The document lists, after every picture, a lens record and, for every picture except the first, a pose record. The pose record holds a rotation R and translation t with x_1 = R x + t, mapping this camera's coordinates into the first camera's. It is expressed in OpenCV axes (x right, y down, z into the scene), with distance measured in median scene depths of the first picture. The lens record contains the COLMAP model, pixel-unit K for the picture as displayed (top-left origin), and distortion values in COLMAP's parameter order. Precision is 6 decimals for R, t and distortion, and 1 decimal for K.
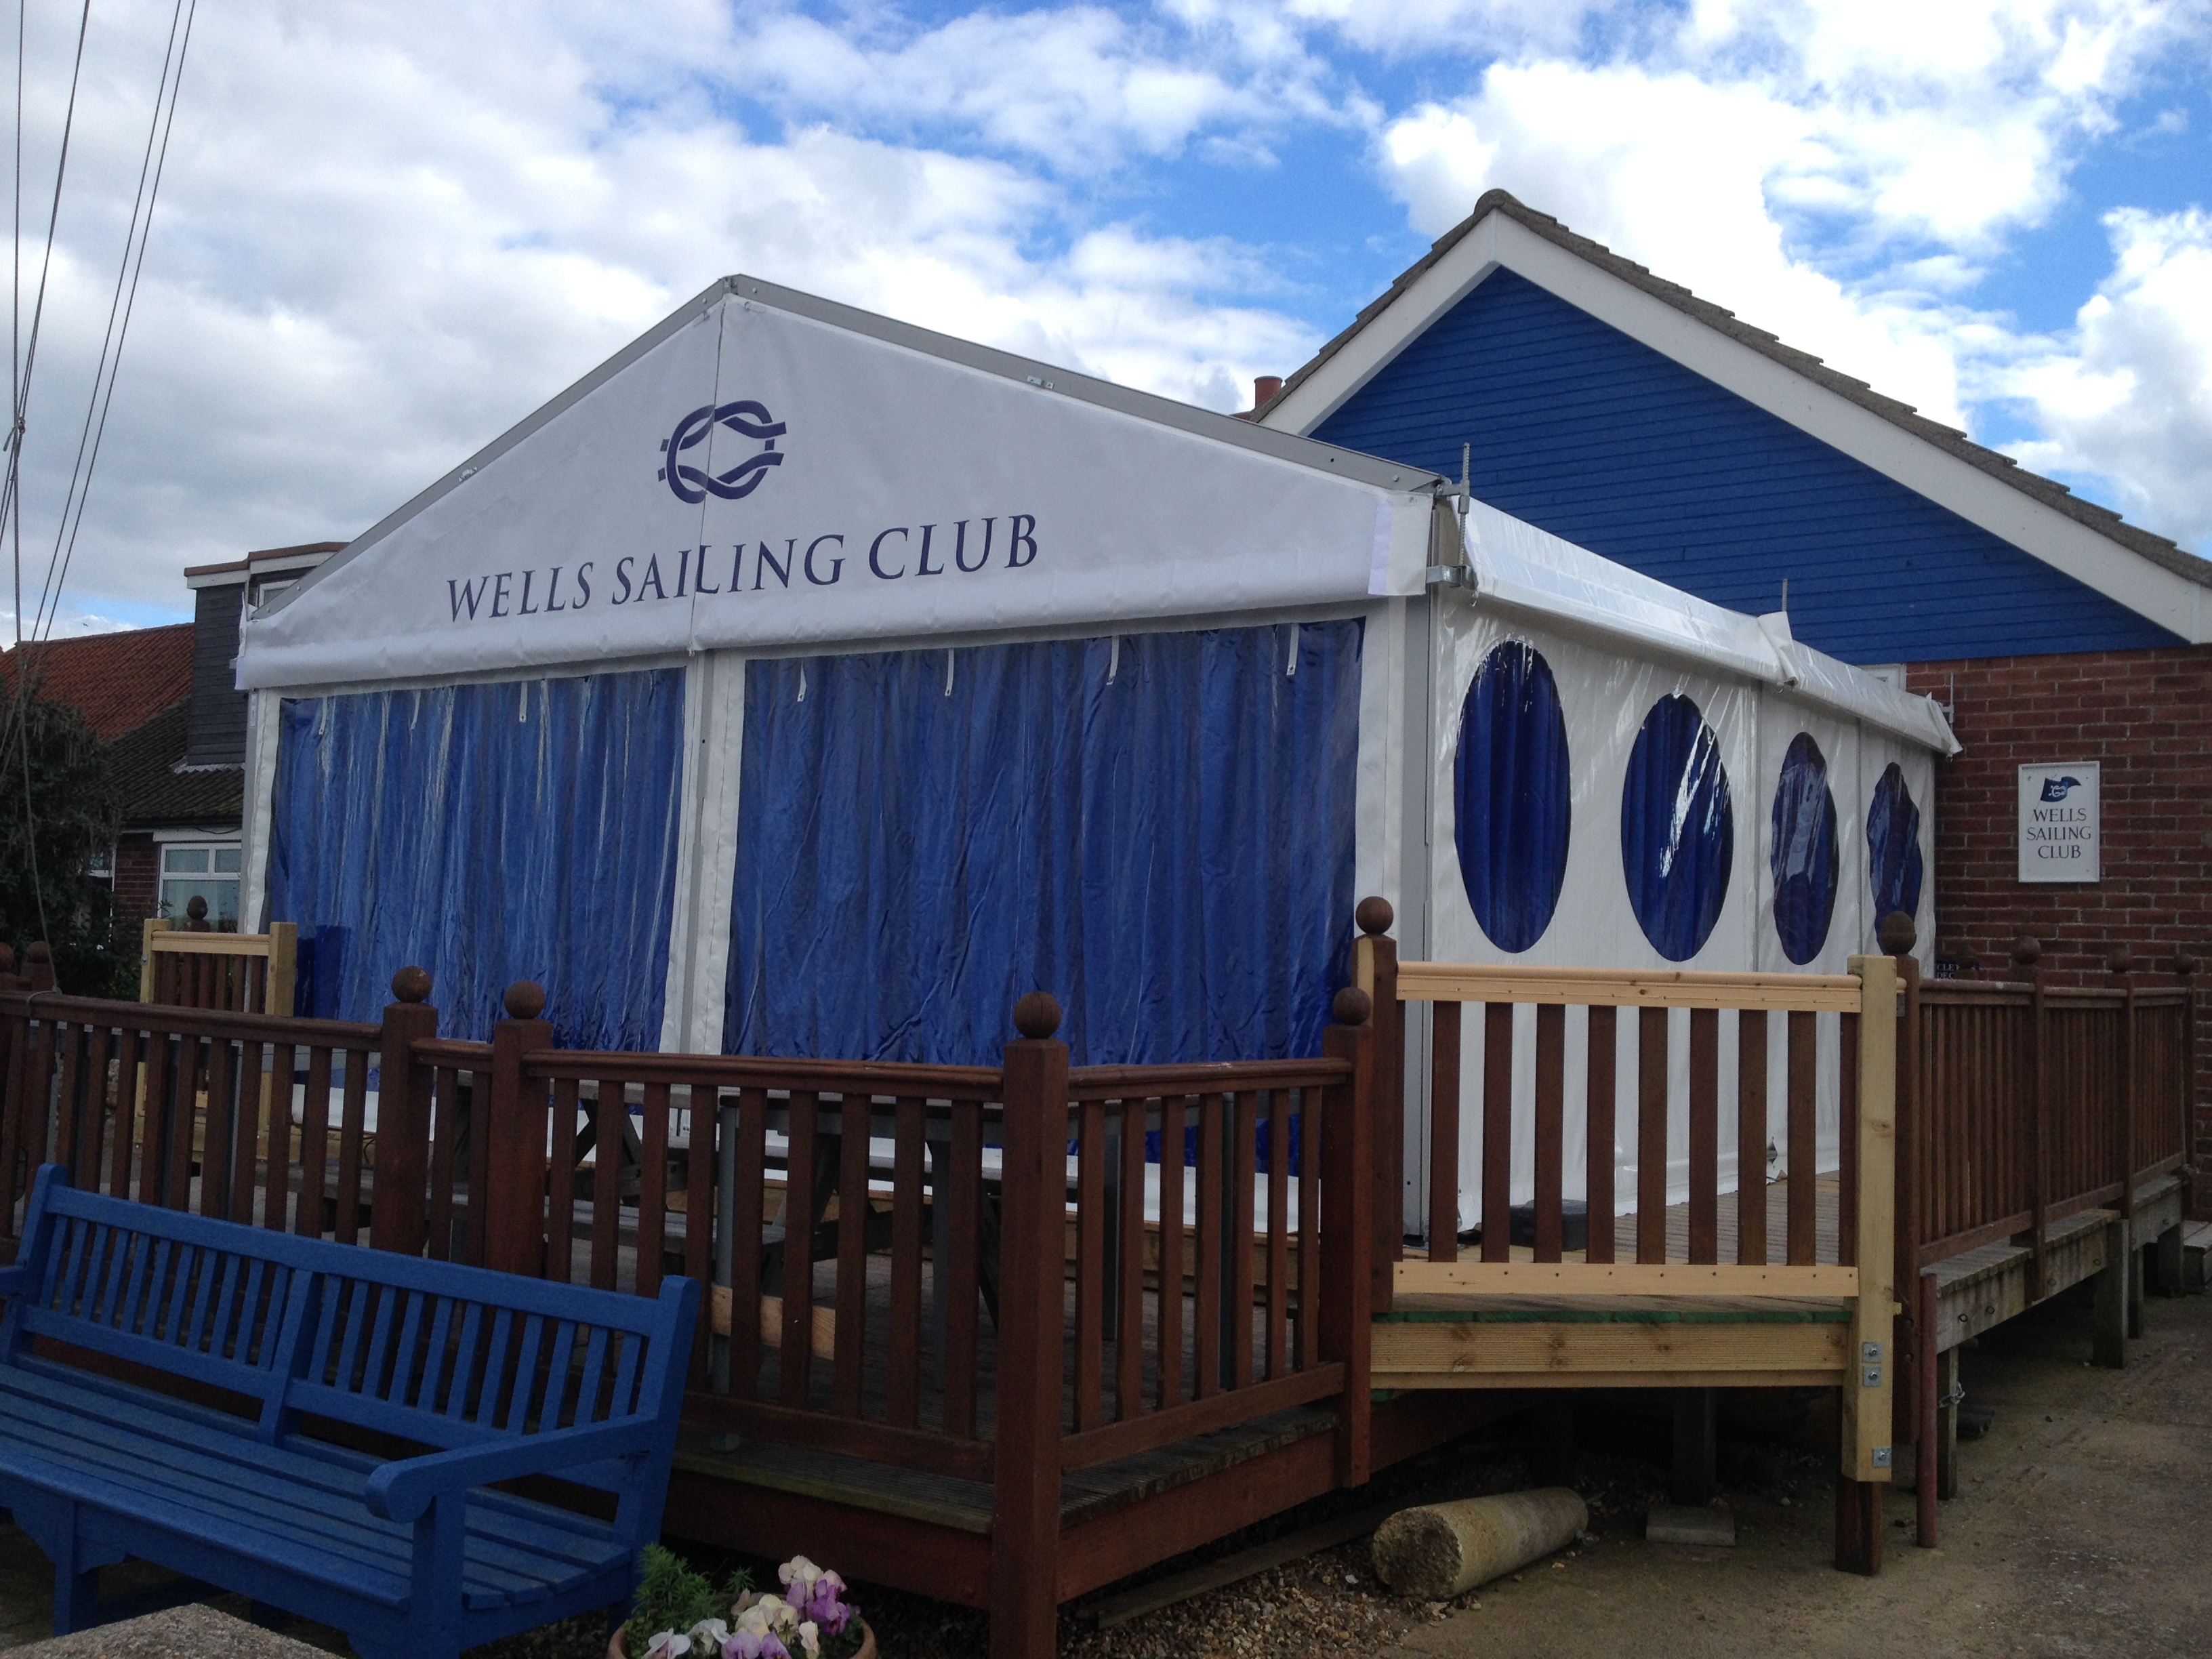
lens RADIAL K [[2068.9, 0, 1106.0], [0, 2068.9, 829.5], [0, 0, 1]] dist [0.169559, -0.427448]
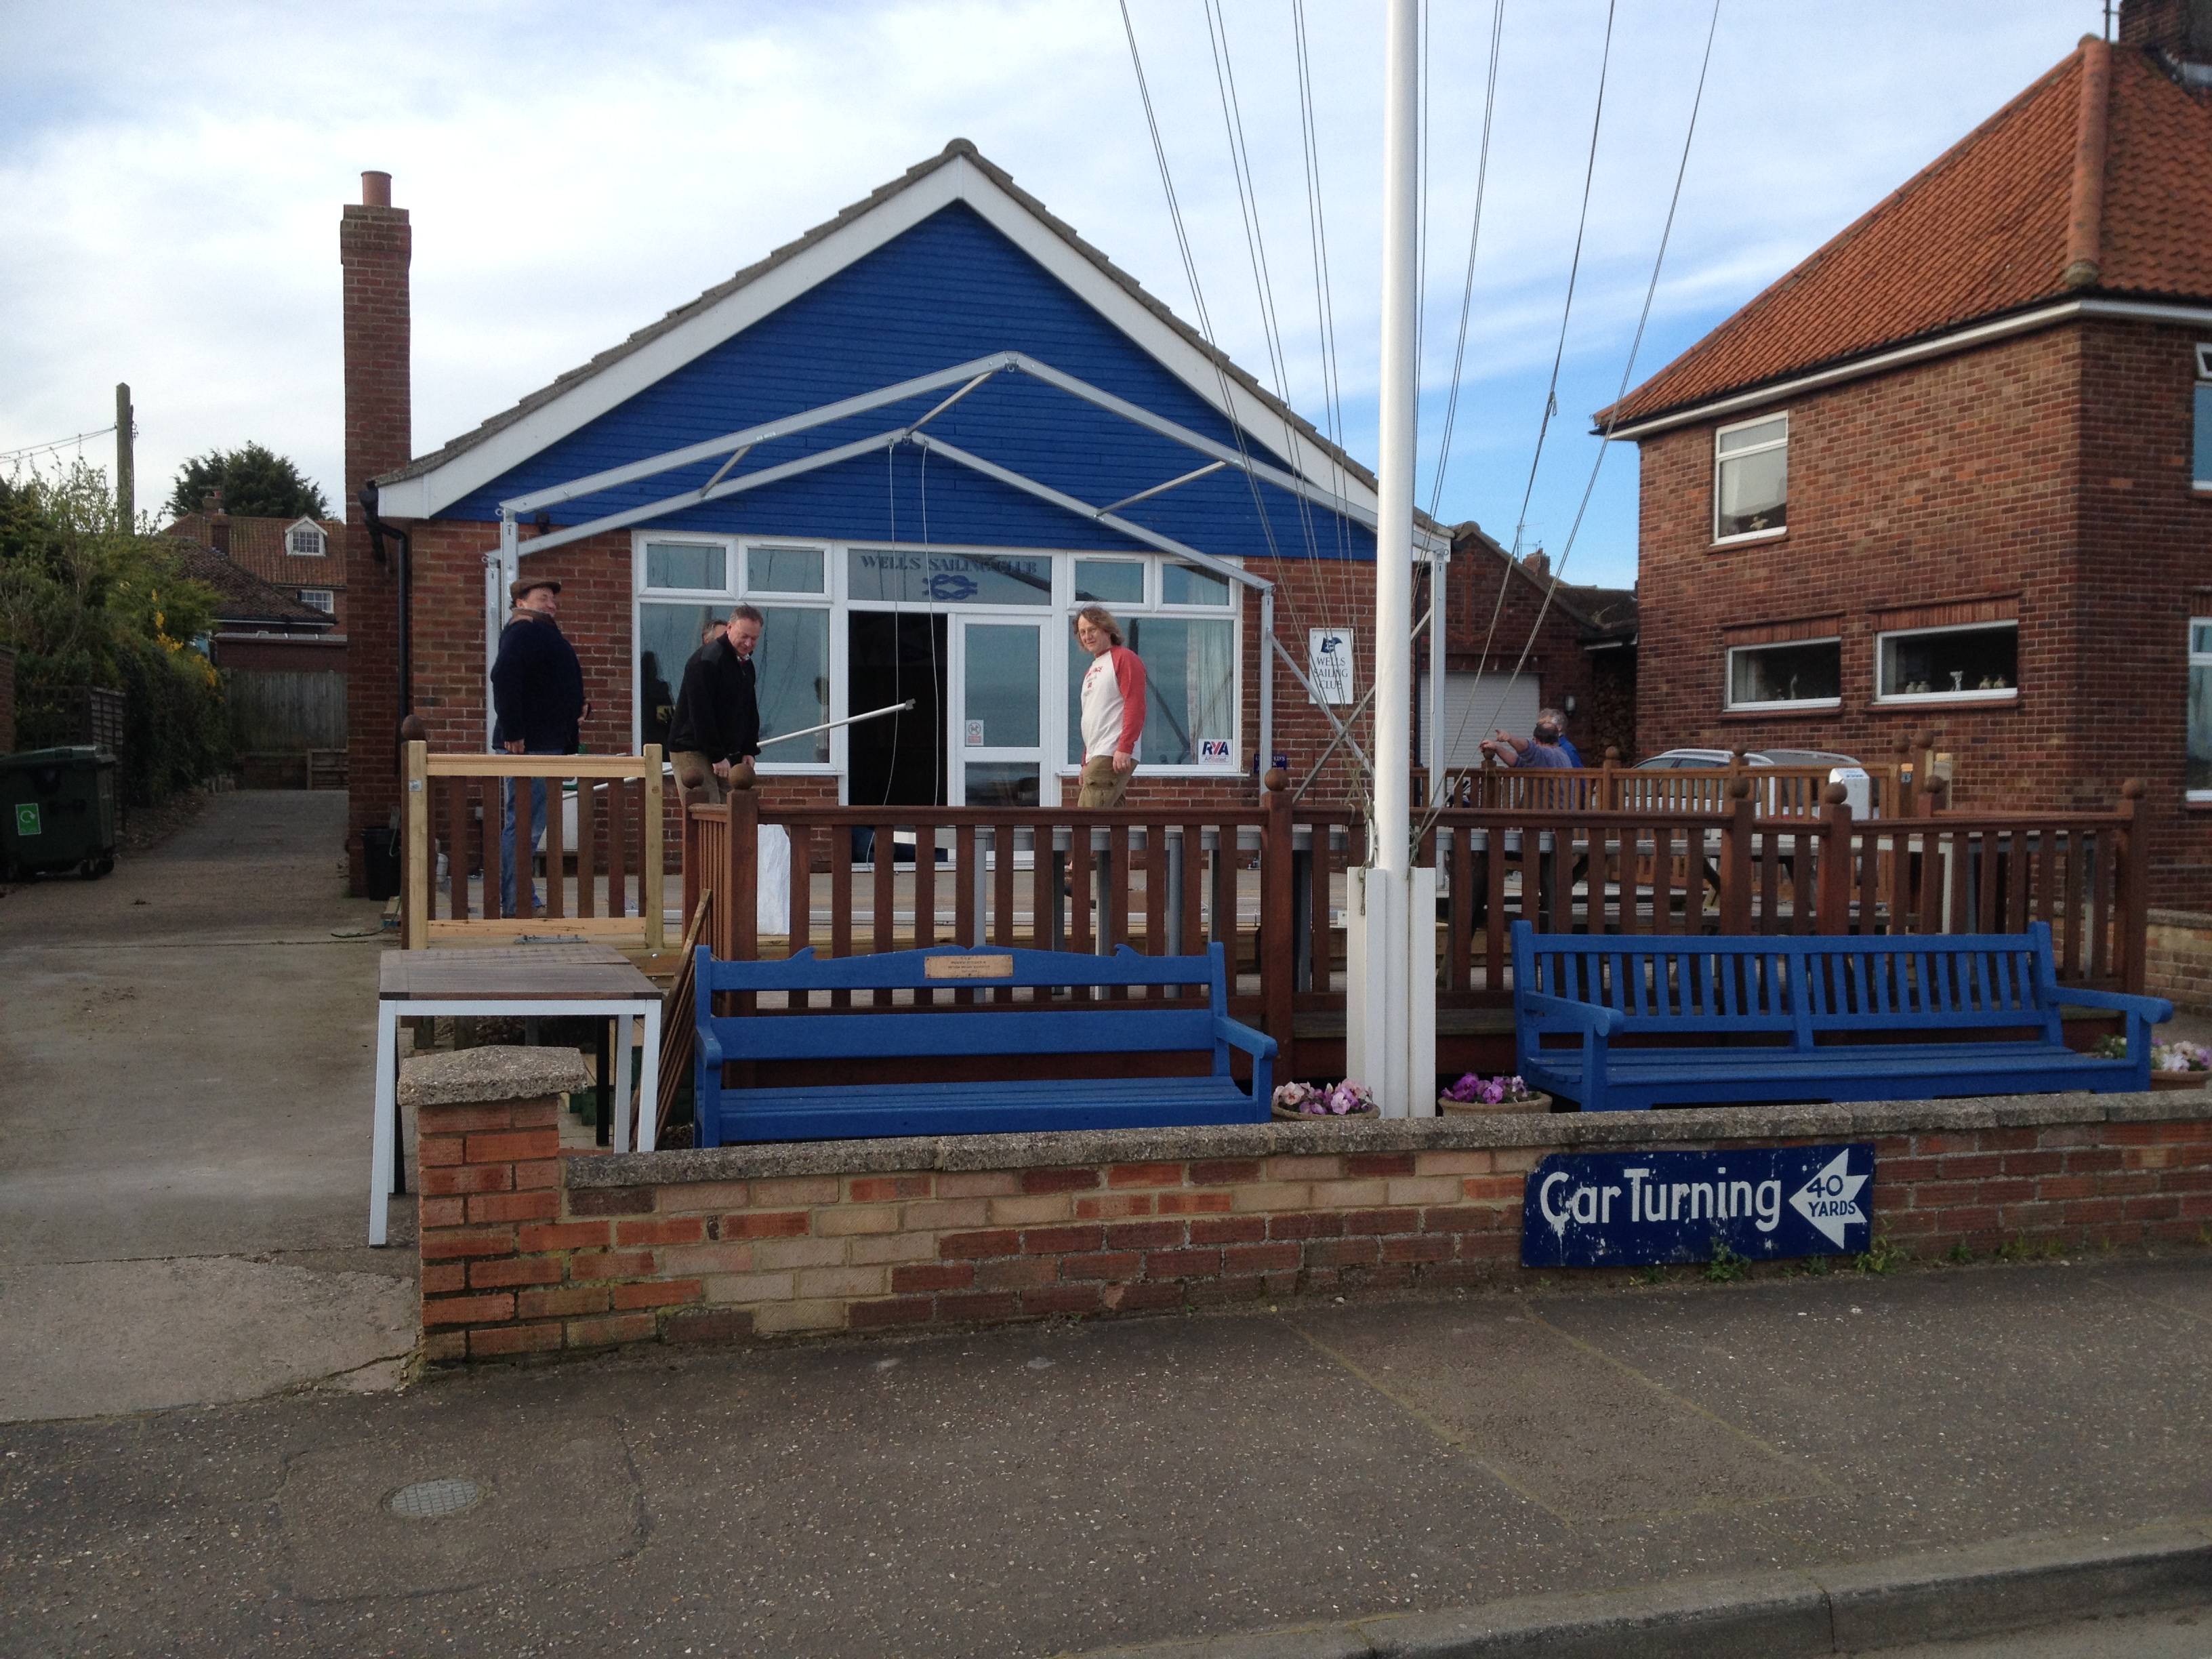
lens RADIAL K [[2063.1, 0, 1106.0], [0, 2063.1, 829.5], [0, 0, 1]] dist [0.171212, -0.345553]
pose [[0.610058, -0.045482, 0.791050, -0.909103], [-0.036036, 0.995726, 0.085041, -0.007487], [-0.791537, -0.080387, 0.605812, 0.179902]]
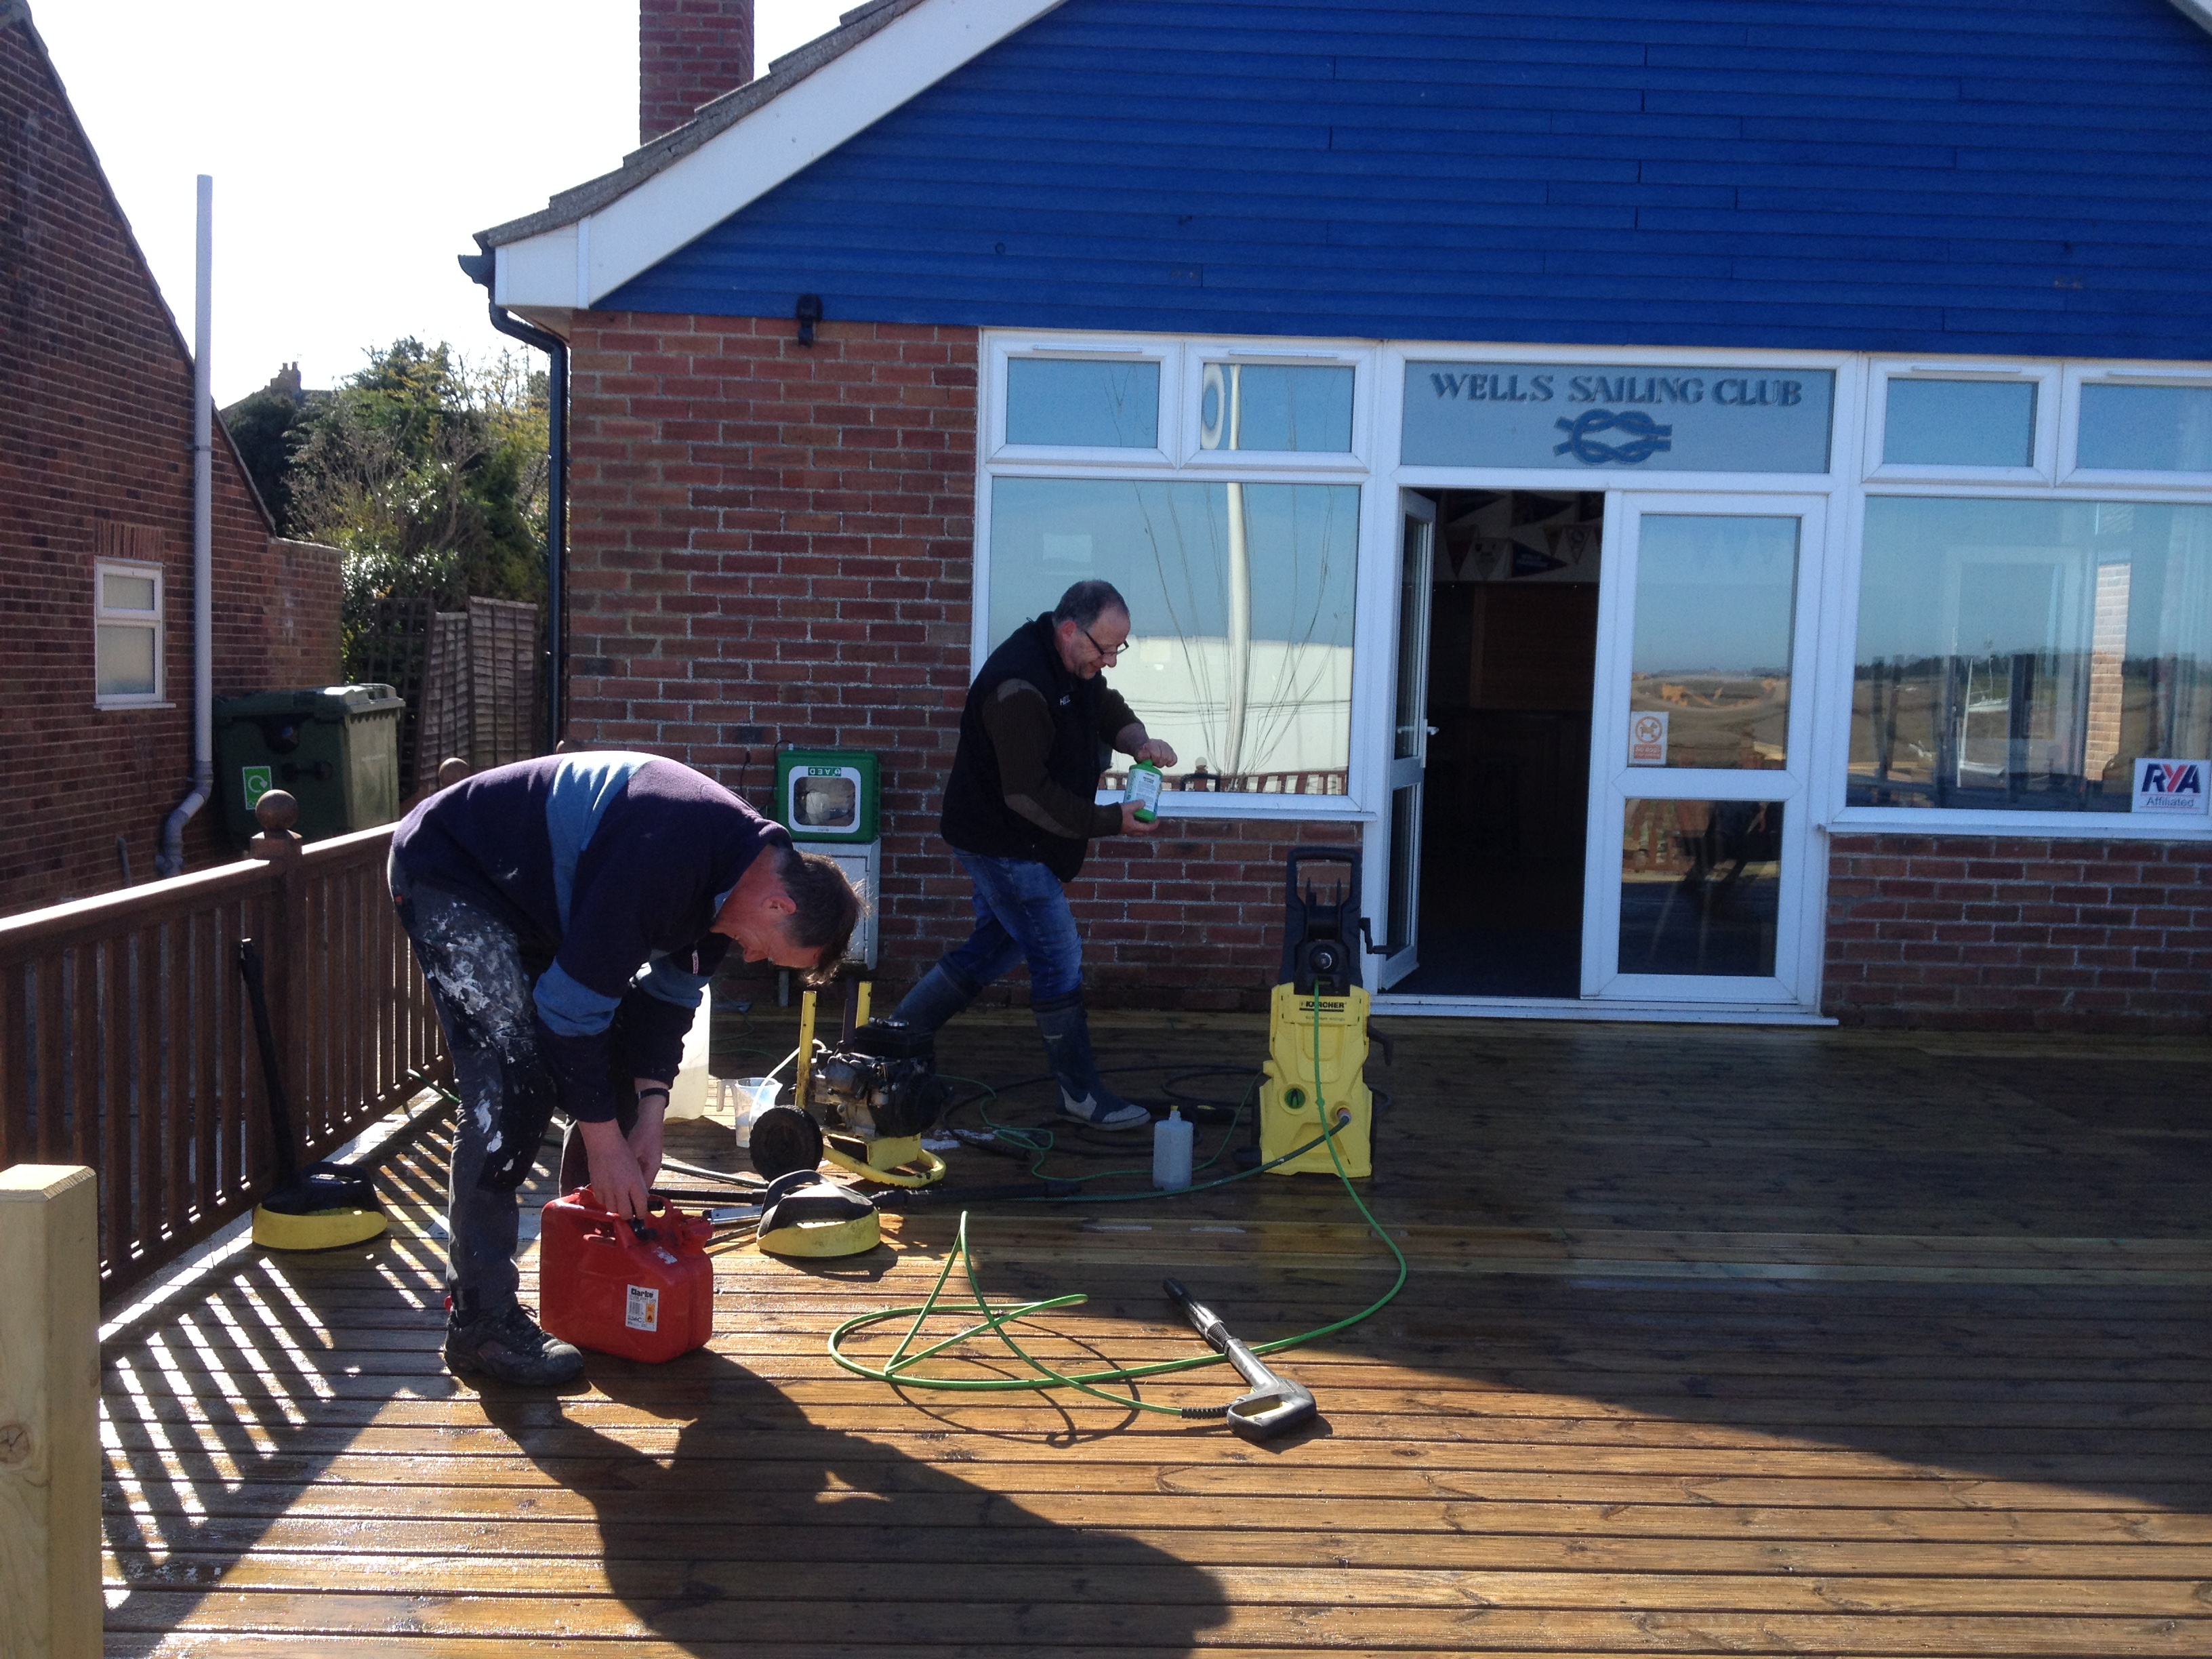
lens RADIAL K [[2081.7, 0, 1054.6], [0, 2081.7, 839.3], [0, 0, 1]] dist [0.134412, -0.270107]
pose [[0.802381, -0.059609, 0.593827, -0.392214], [-0.040473, 0.987274, 0.153791, -0.016801], [-0.595438, -0.147433, 0.789758, 0.700447]]
